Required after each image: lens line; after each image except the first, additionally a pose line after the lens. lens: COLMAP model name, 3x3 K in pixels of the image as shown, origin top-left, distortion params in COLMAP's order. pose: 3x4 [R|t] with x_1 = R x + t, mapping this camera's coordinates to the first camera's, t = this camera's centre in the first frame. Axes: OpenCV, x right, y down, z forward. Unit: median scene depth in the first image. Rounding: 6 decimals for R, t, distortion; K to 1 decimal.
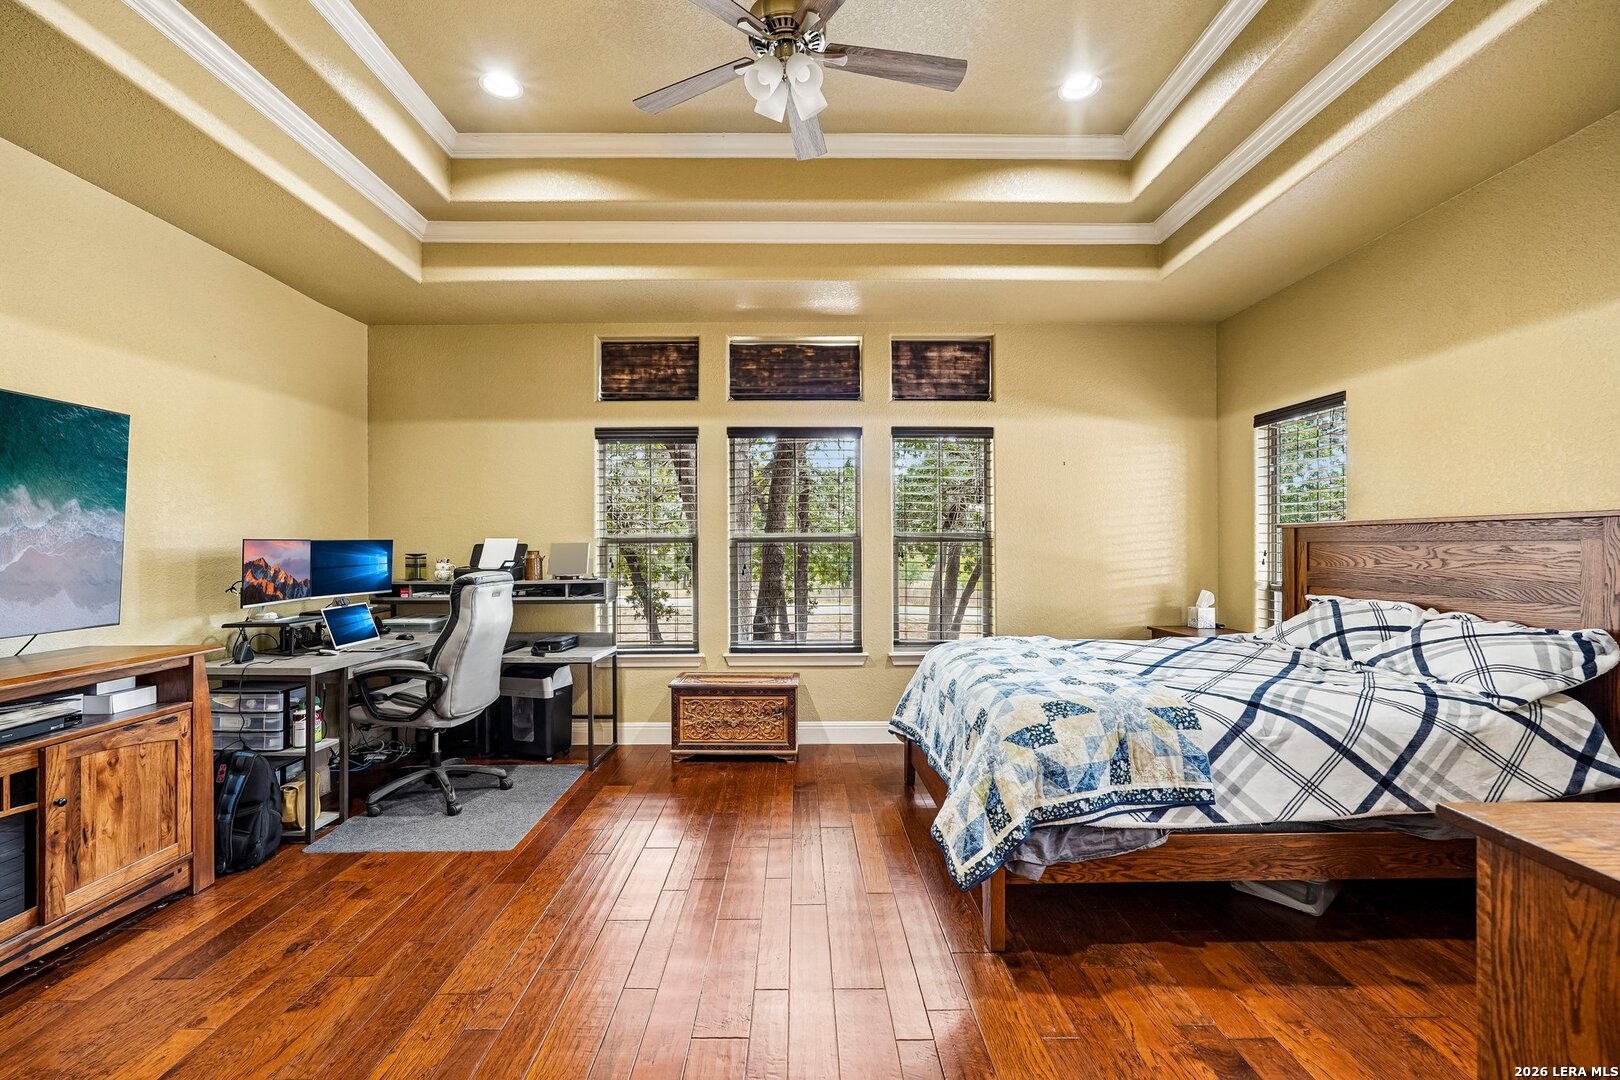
lens RADIAL K [[722.0, 0, 798.0], [0, 722.0, 544.0], [0, 0, 1]] dist [-0.013433, 0.008271]
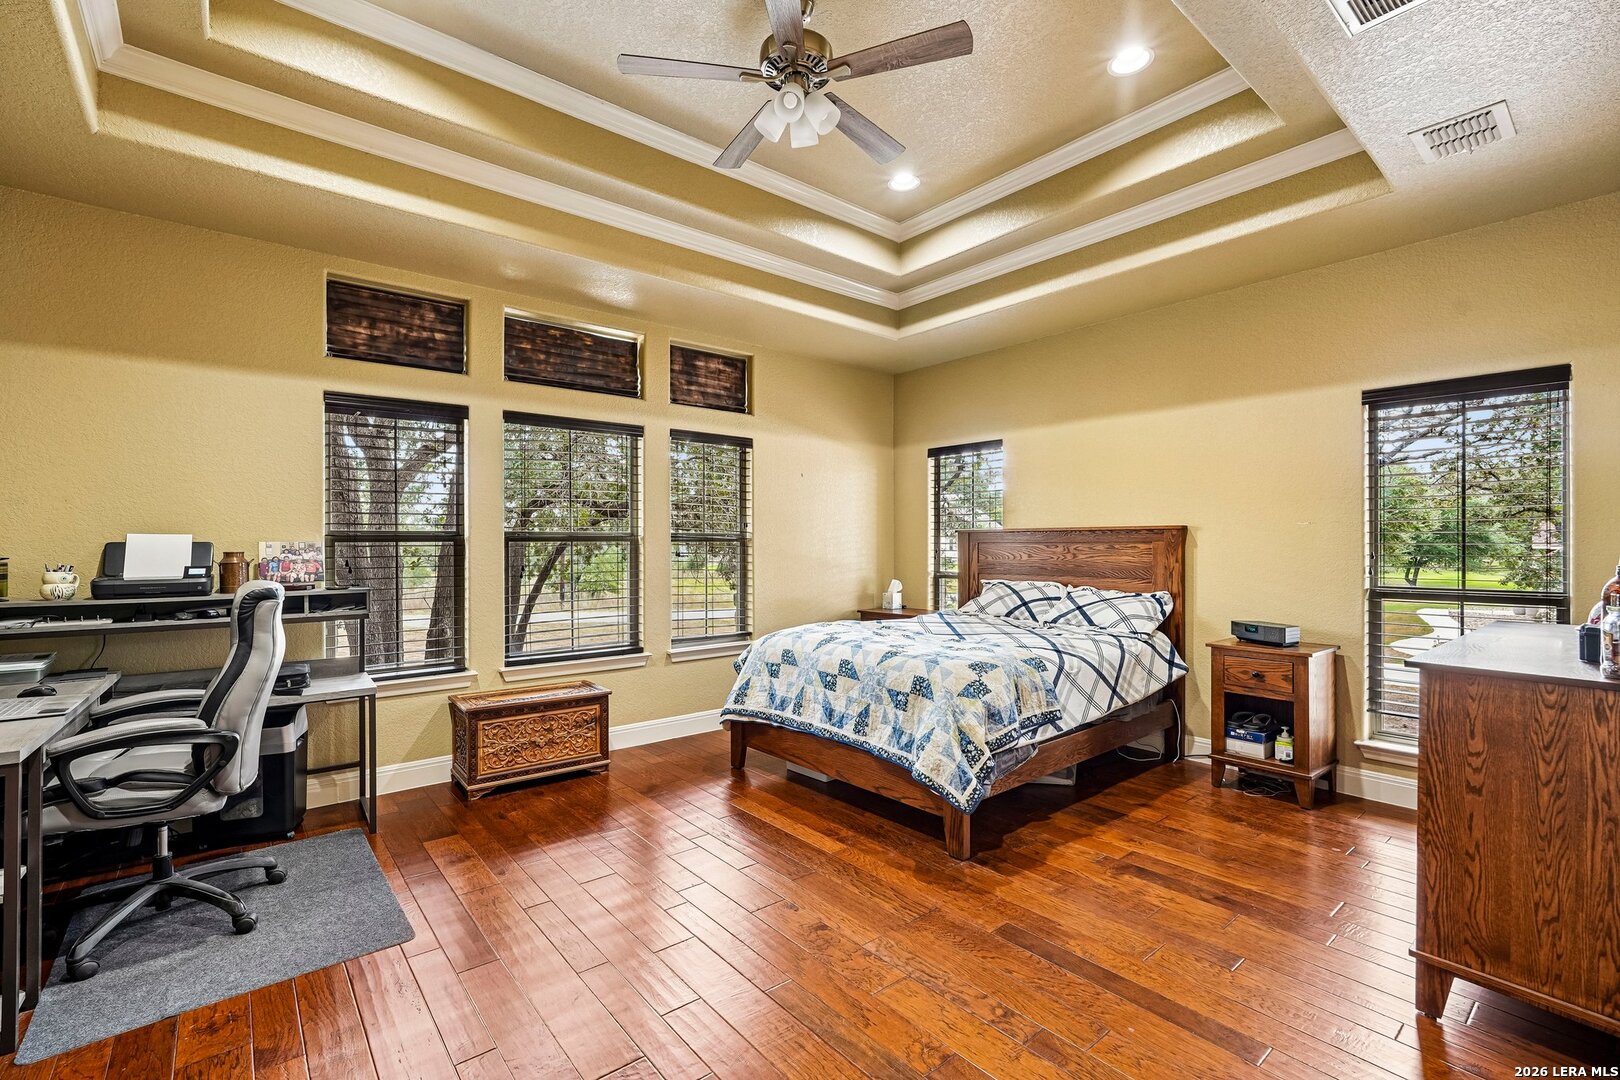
lens RADIAL K [[722.0, 0, 809.0], [0, 722.0, 545.6], [0, 0, 1]] dist [-0.013433, 0.008271]
pose [[0.773665, 0.000135, 0.633594, -0.433846], [-0.001109, 0.999999, 0.001141, 0.001595], [-0.633593, -0.001585, 0.773665, 0.101938]]
